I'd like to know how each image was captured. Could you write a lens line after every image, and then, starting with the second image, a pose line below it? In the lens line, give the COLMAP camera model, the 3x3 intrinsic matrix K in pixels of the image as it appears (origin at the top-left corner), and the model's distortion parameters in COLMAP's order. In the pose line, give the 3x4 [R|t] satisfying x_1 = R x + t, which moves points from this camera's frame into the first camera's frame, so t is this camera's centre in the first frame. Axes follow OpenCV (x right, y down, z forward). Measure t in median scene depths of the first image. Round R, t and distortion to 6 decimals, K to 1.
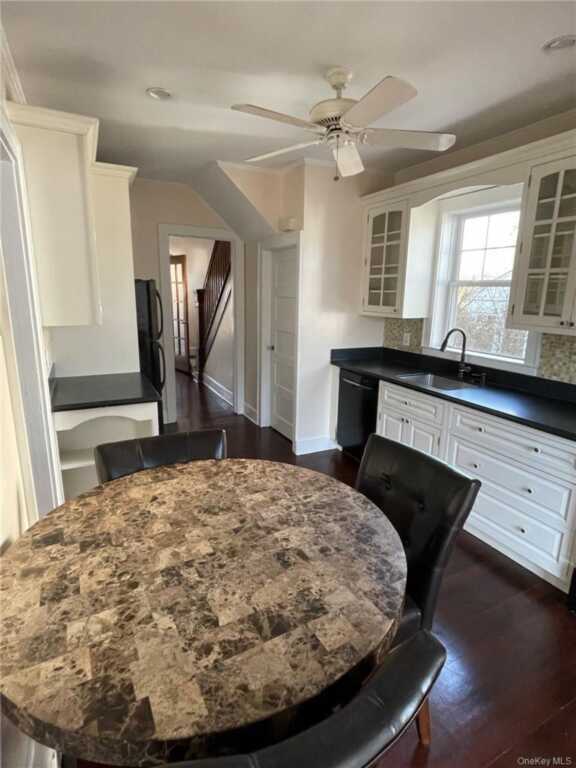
lens RADIAL K [[399.8, 0, 289.9], [0, 399.8, 380.8], [0, 0, 1]] dist [-0.005781, -0.002280]
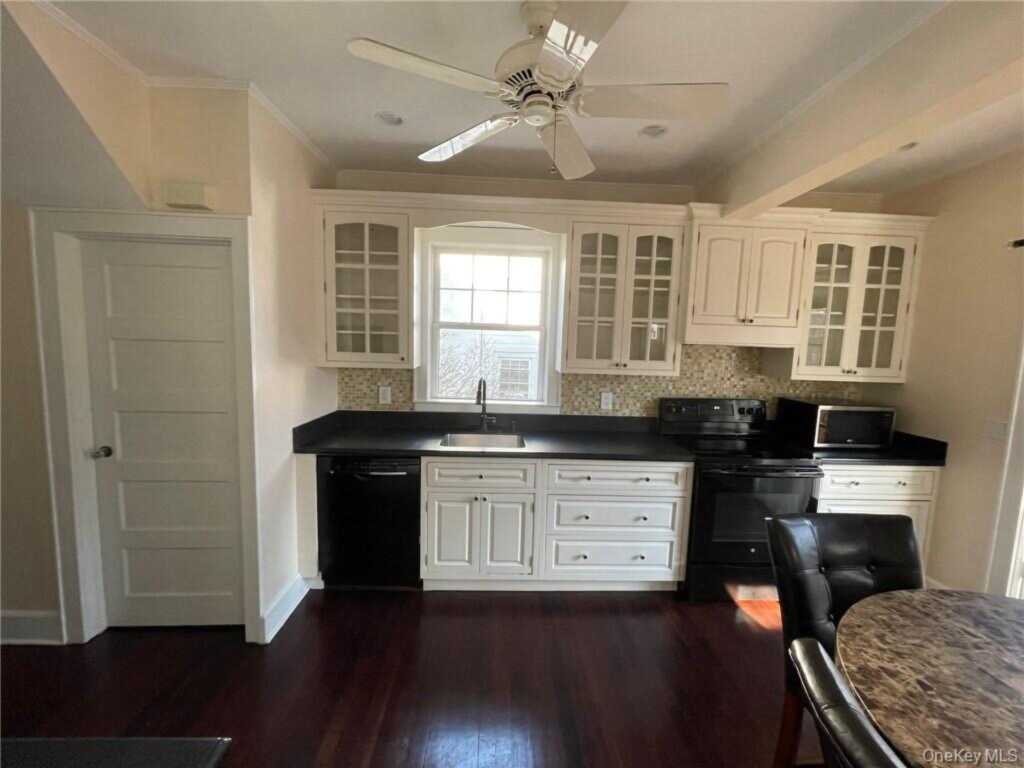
lens RADIAL K [[413.0, 0, 511.1], [0, 413.0, 383.2], [0, 0, 1]] dist [0.000260, -0.001802]
pose [[0.418196, -0.099696, 0.902869, -0.434513], [0.178364, 0.983621, 0.025997, -0.147842], [-0.890673, 0.150167, 0.429129, 0.642222]]
